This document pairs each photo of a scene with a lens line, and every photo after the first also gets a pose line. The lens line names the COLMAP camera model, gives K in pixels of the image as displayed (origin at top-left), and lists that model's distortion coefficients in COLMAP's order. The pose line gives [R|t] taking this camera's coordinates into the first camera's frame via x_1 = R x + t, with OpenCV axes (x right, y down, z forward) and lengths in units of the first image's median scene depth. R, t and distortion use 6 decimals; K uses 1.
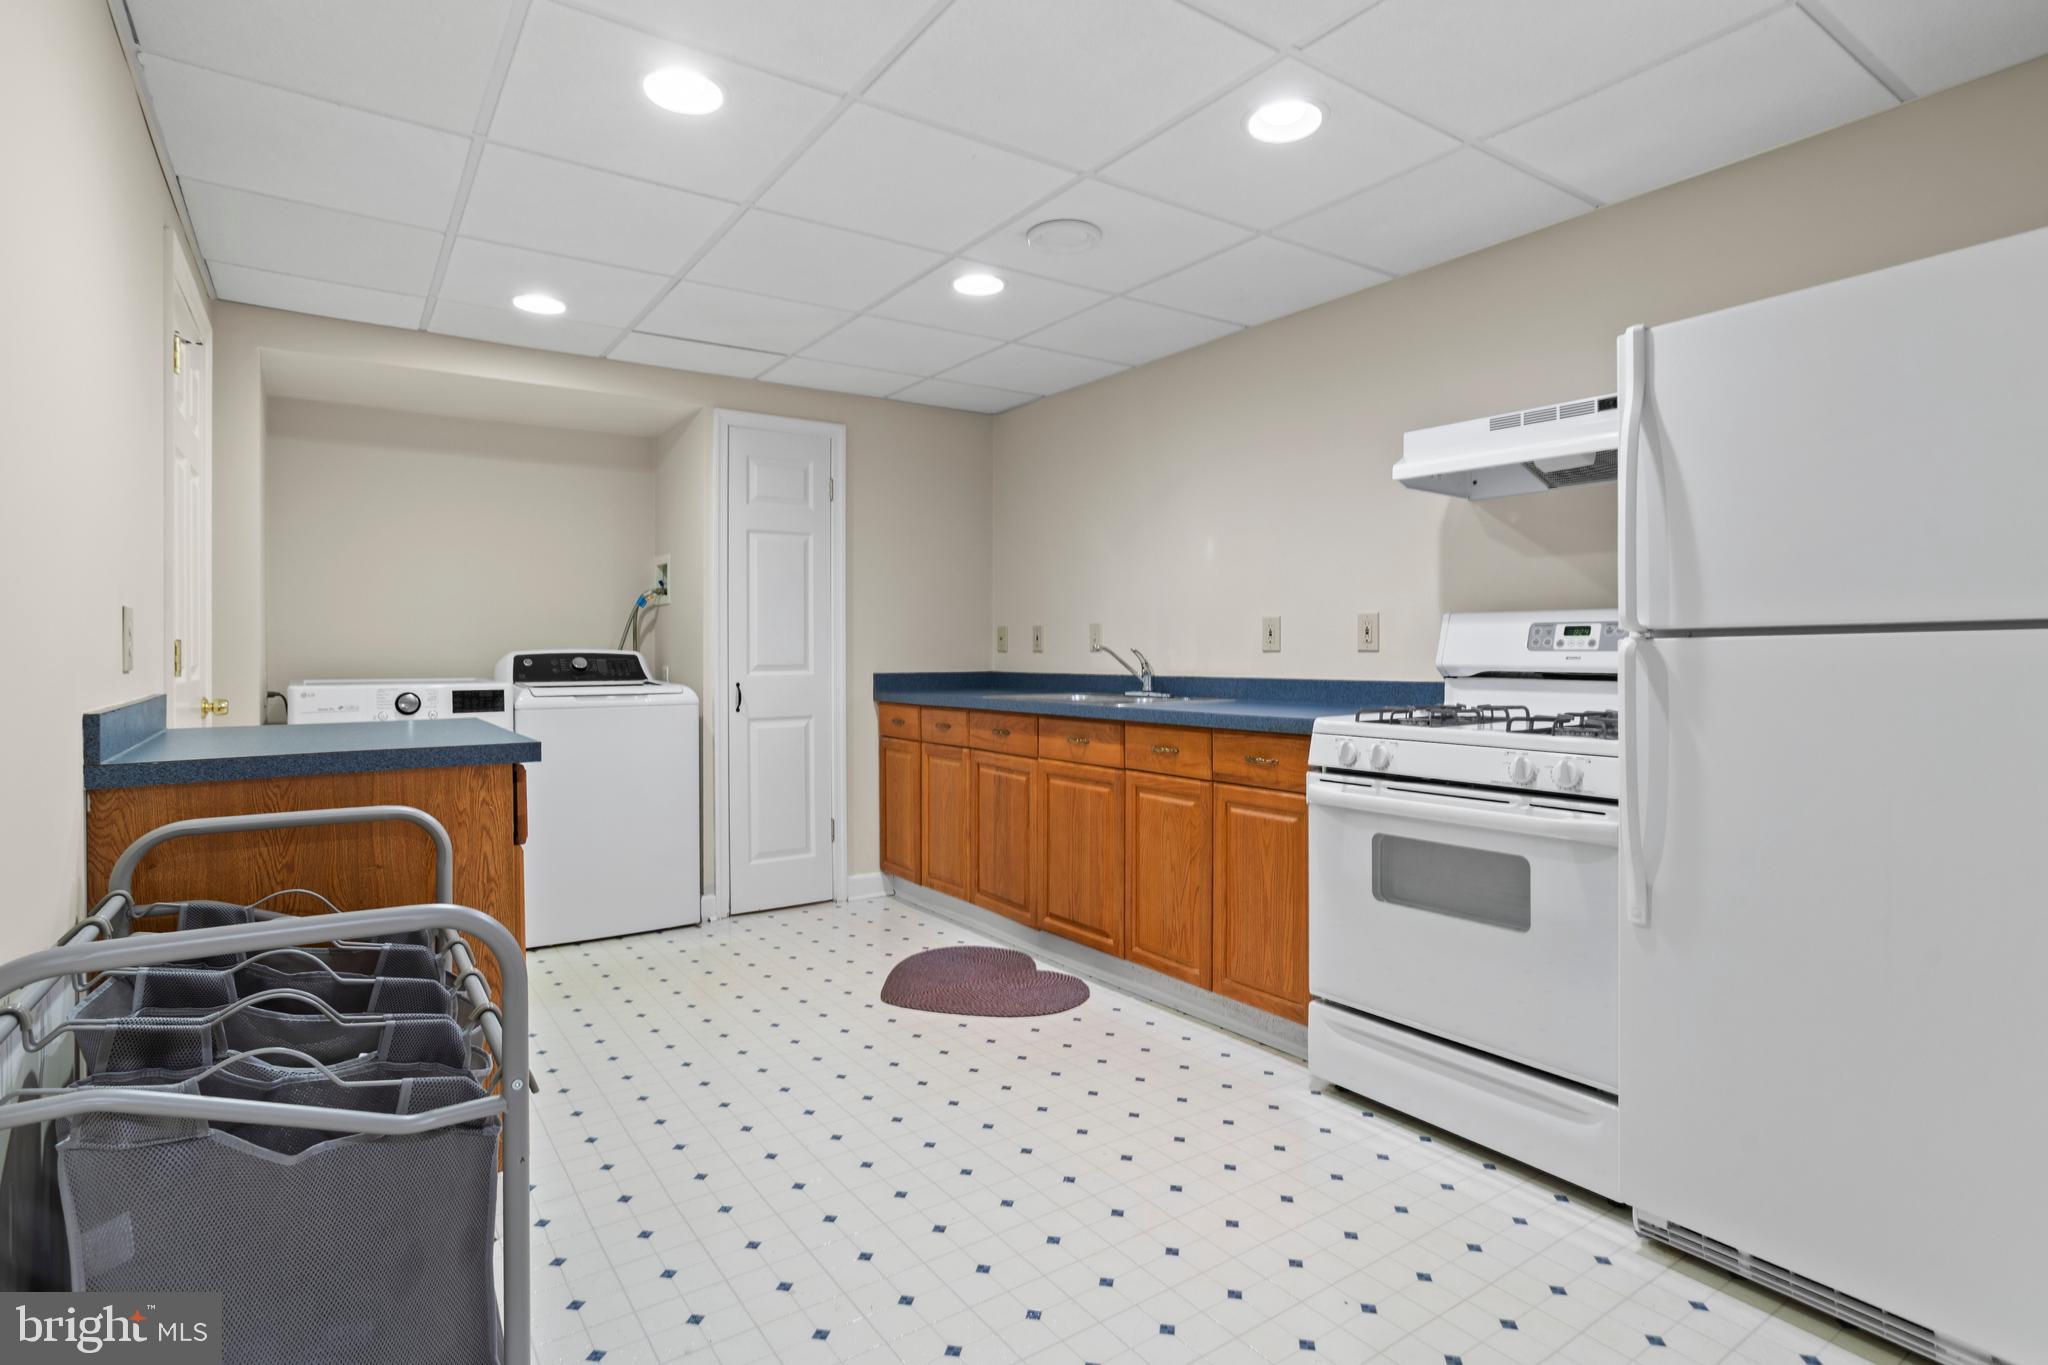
lens RADIAL K [[1008.9, 0, 1027.0], [0, 1008.9, 670.1], [0, 0, 1]] dist [-0.031054, 0.010305]
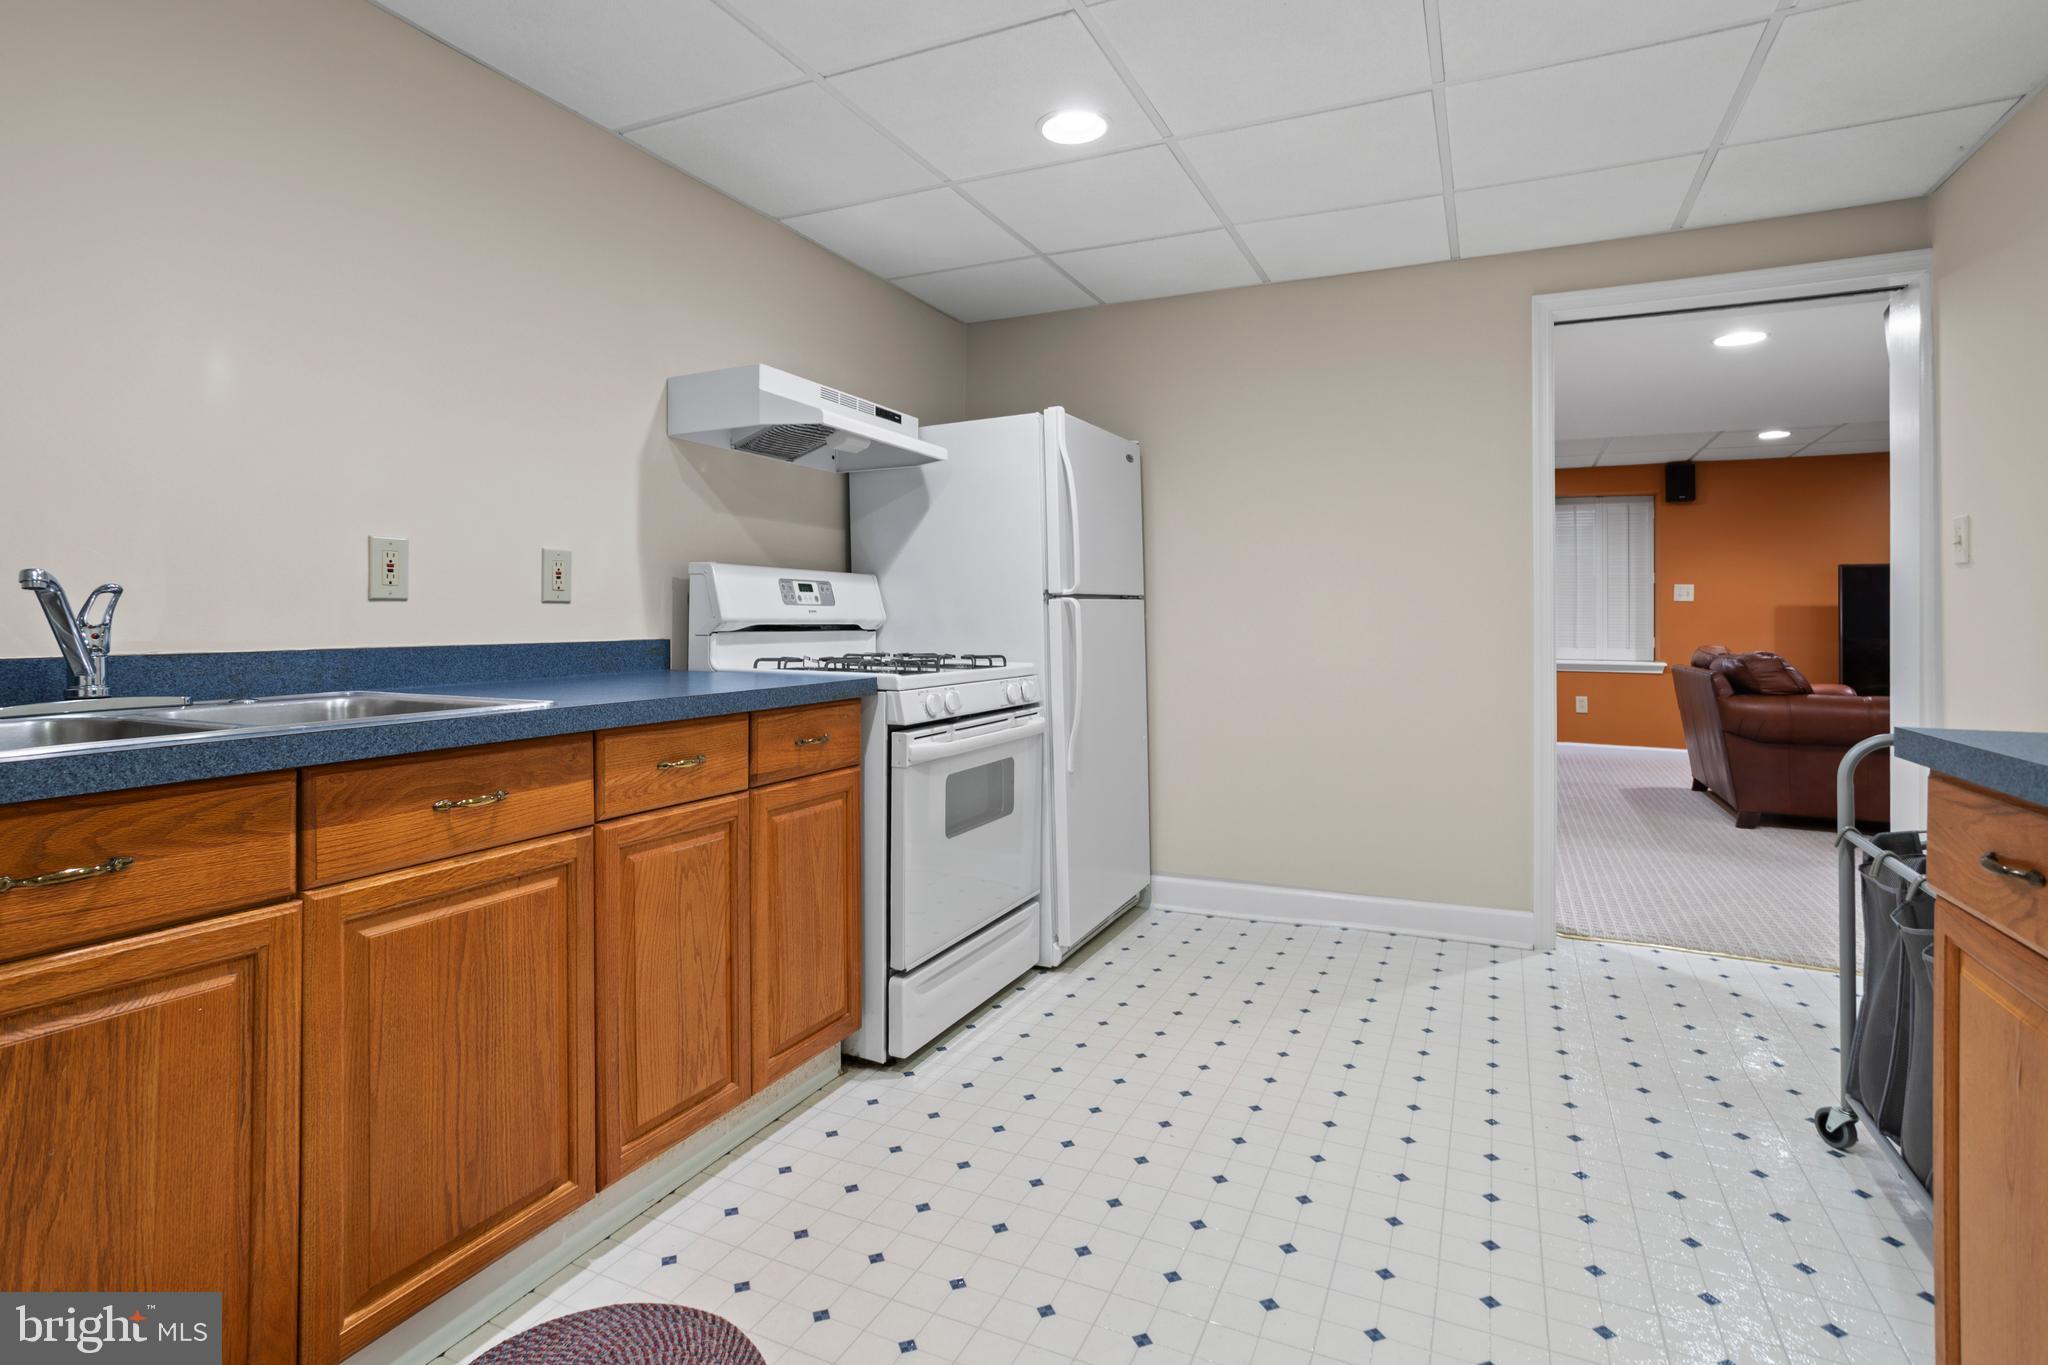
lens RADIAL K [[1008.9, 0, 989.1], [0, 1008.9, 617.5], [0, 0, 1]] dist [-0.031054, 0.010305]
pose [[-0.462131, 0.000966, 0.886811, -0.498269], [0.014604, 0.999872, 0.006521, -0.008445], [-0.886691, 0.015965, -0.462086, 1.172092]]
